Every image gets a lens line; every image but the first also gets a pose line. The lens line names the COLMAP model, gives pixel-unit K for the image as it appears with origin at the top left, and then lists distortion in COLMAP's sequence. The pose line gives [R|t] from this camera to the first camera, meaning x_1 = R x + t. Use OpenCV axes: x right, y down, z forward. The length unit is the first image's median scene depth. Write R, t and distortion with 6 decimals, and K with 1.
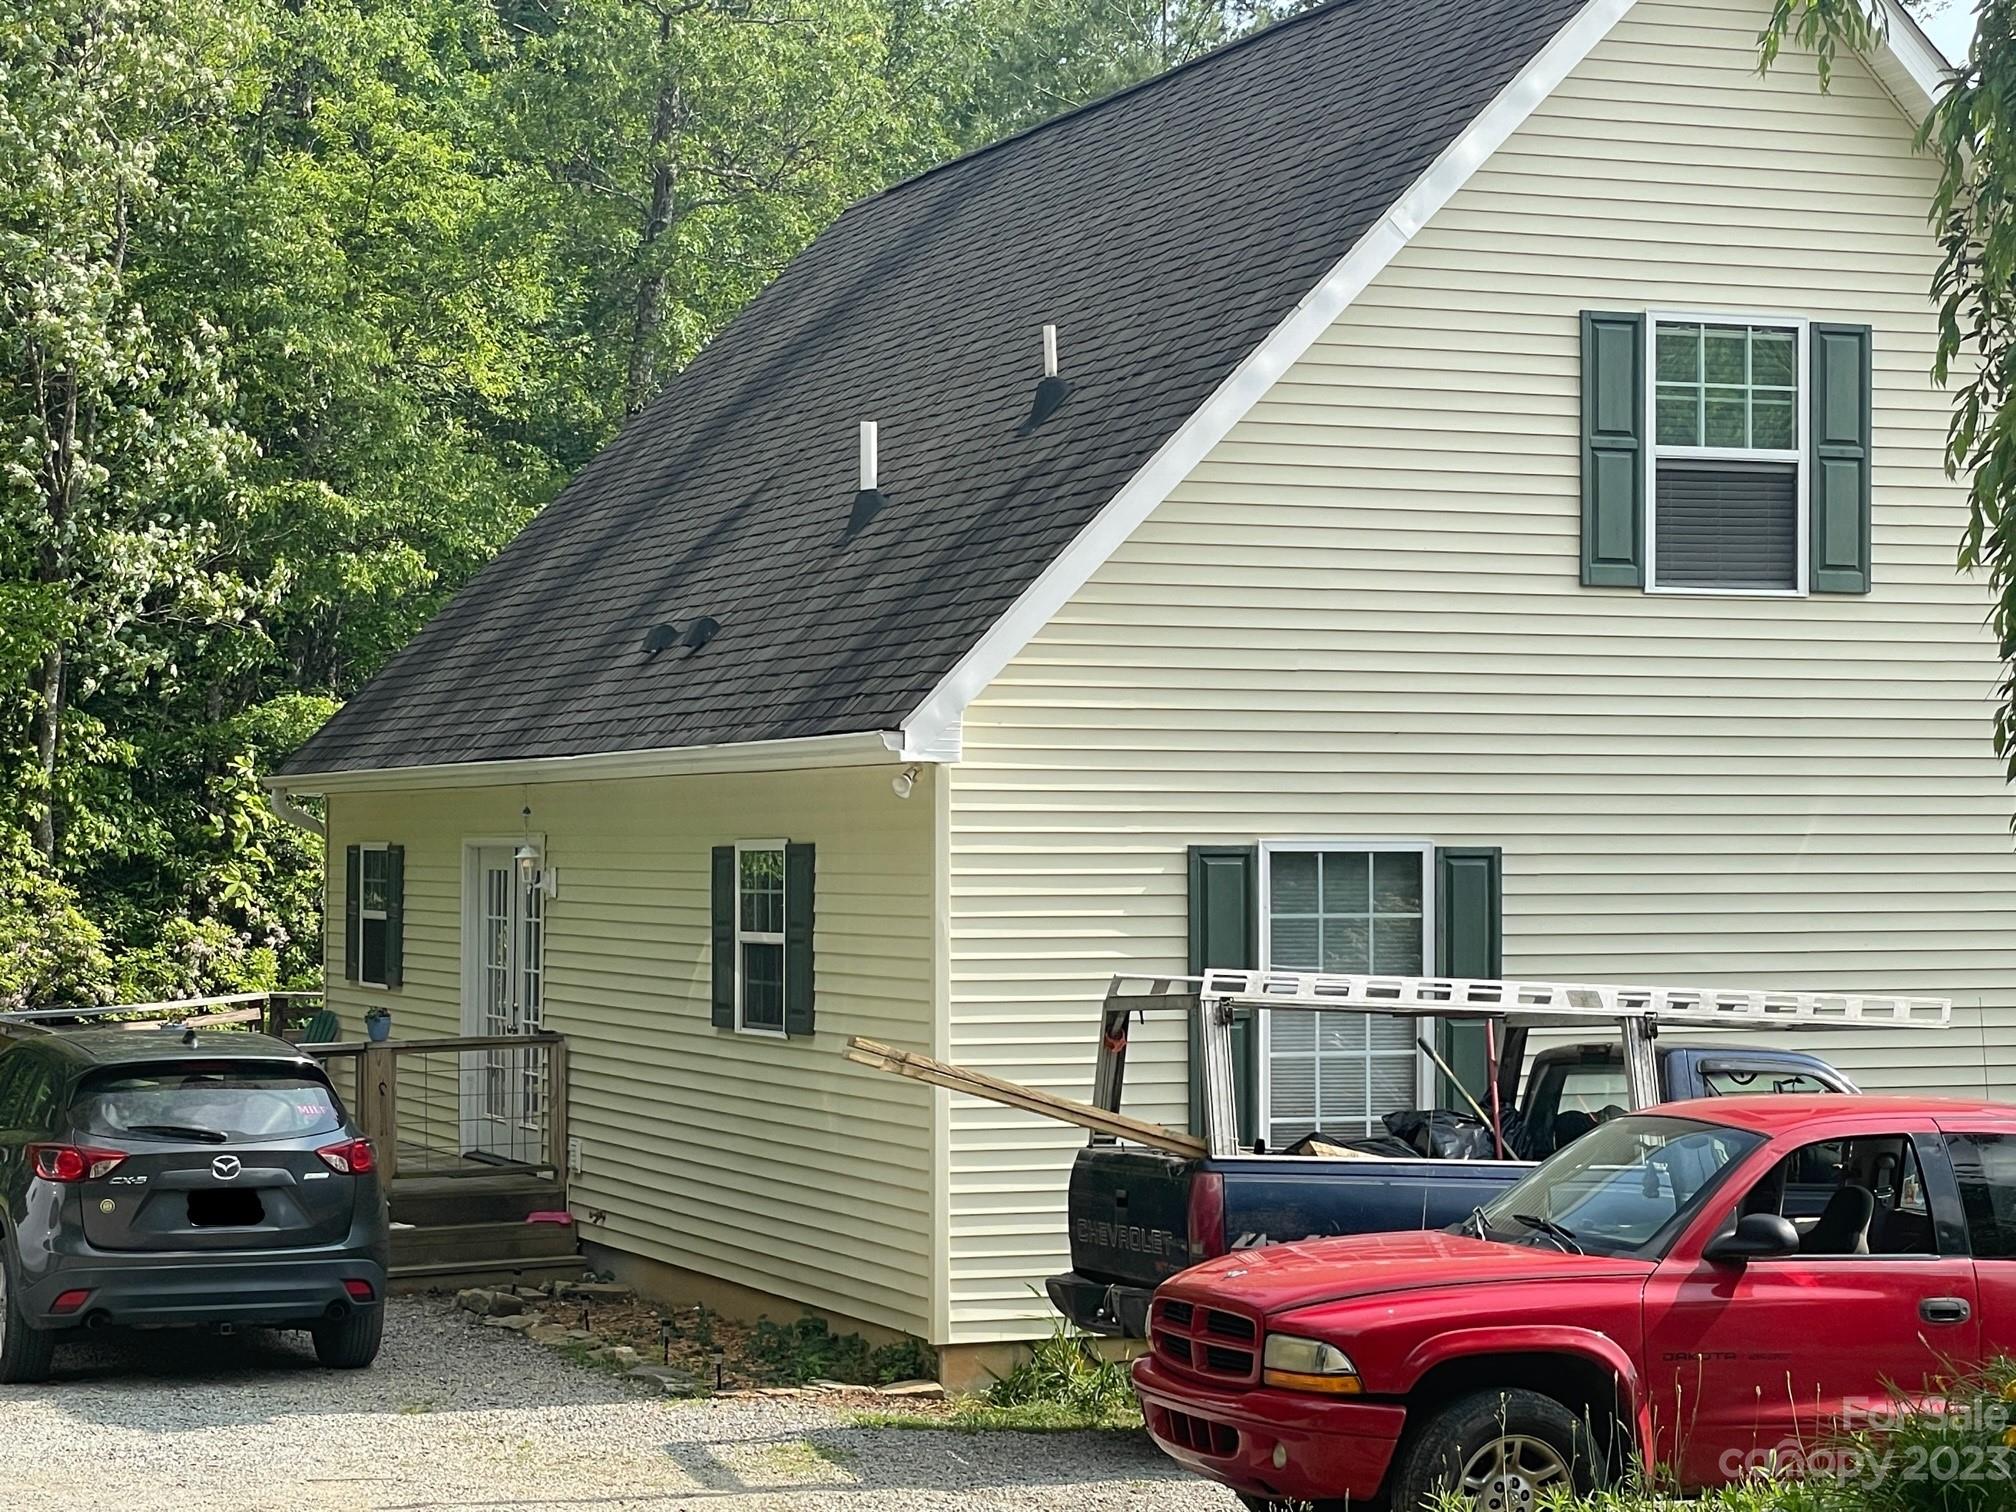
lens RADIAL K [[4401.1, 0, 1008.0], [0, 4401.1, 756.0], [0, 0, 1]] dist [-0.030094, 4.522034]
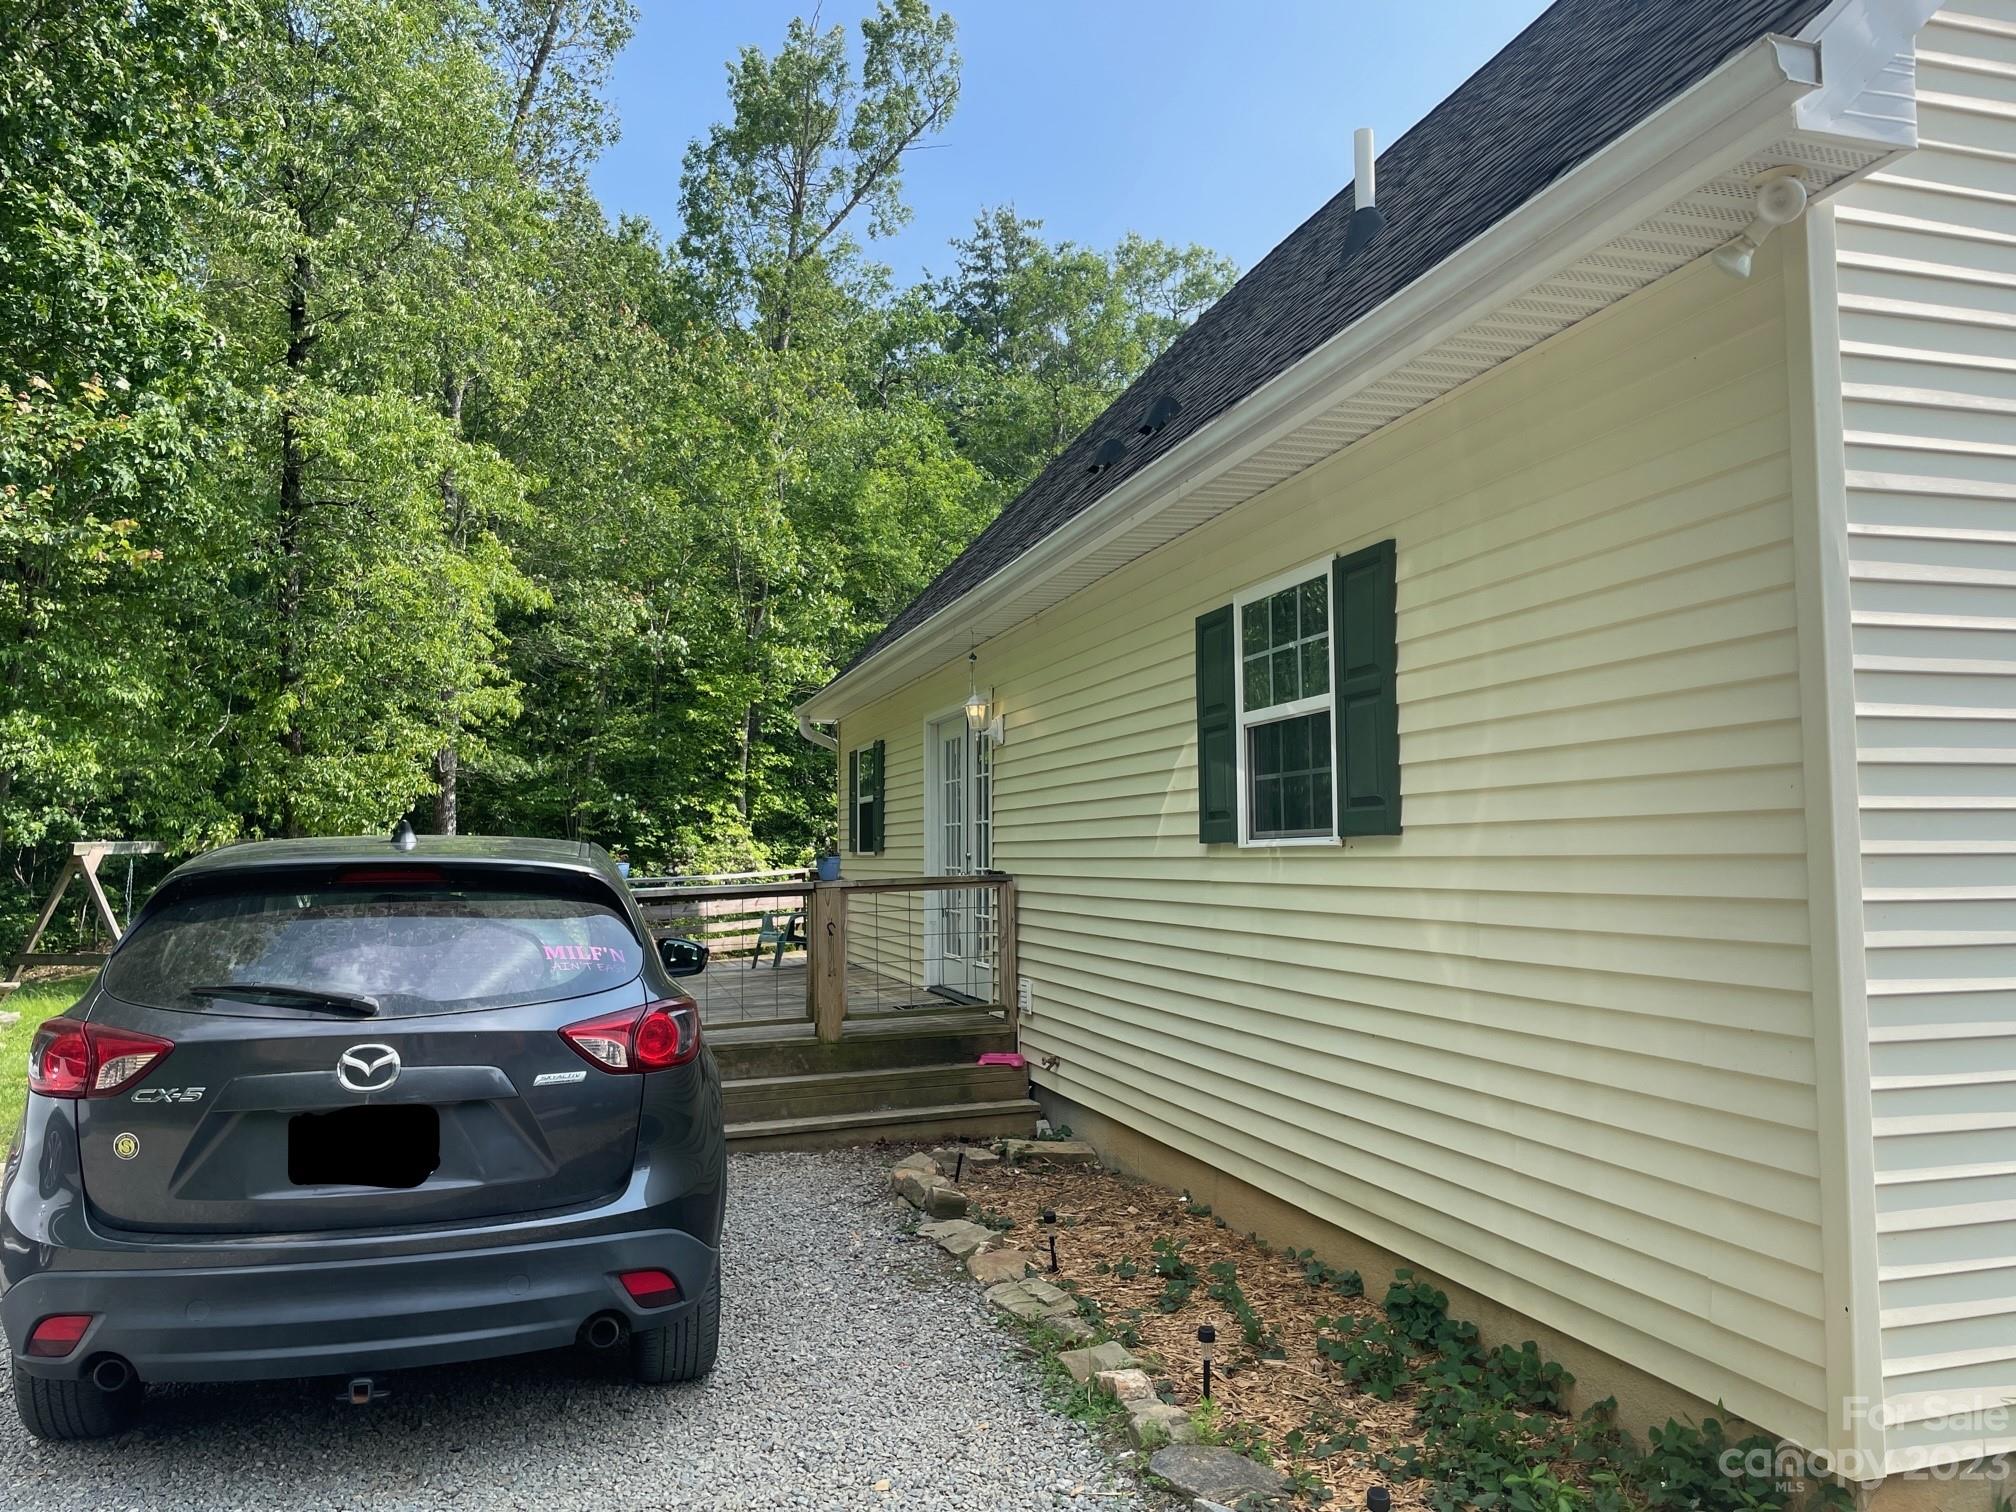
lens RADIAL K [[1541.9, 0, 1014.1], [0, 1541.9, 747.2], [0, 0, 1]] dist [0.099735, -0.133145]
pose [[0.995211, -0.017714, -0.096132, -0.066709], [0.012995, 0.998690, -0.049495, 0.052170], [0.096882, 0.048009, 0.994137, 0.653819]]
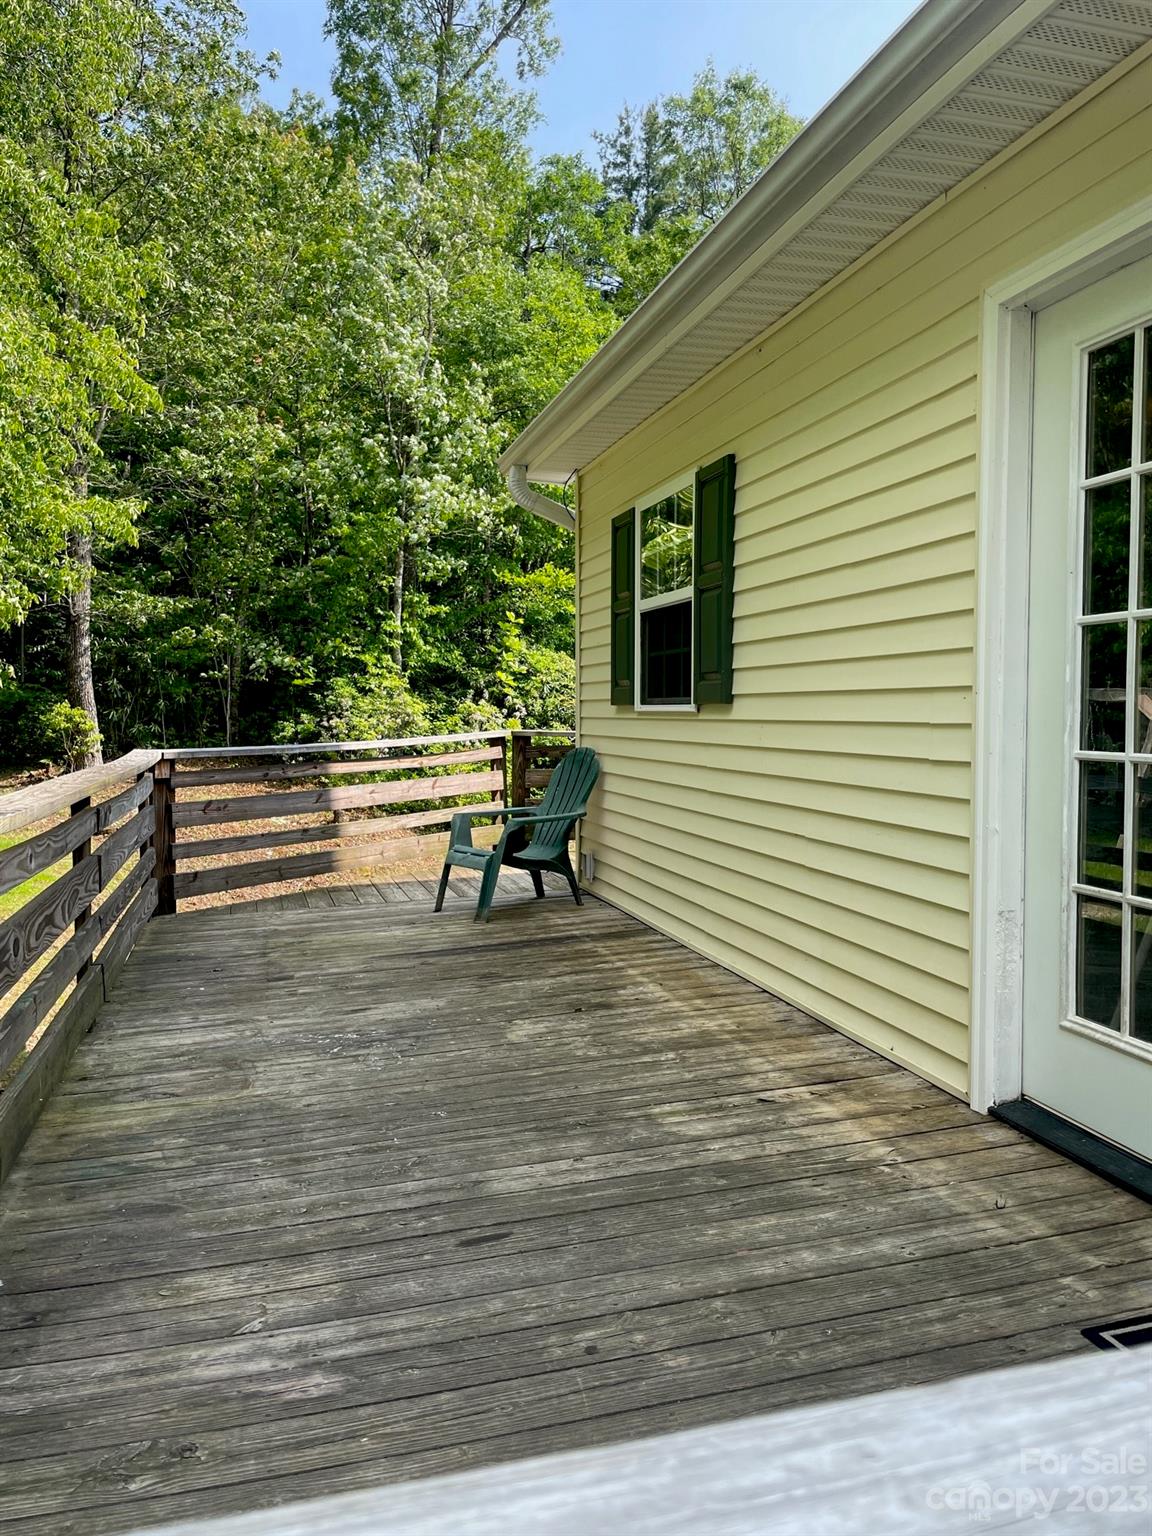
lens RADIAL K [[1174.8, 0, 577.2], [0, 1174.8, 759.1], [0, 0, 1]] dist [0.099735, -0.133145]
pose [[0.993218, -0.001568, -0.116258, -0.162272], [0.008960, 0.997968, 0.063081, 0.057717], [0.115923, -0.063695, 0.991214, 0.982927]]
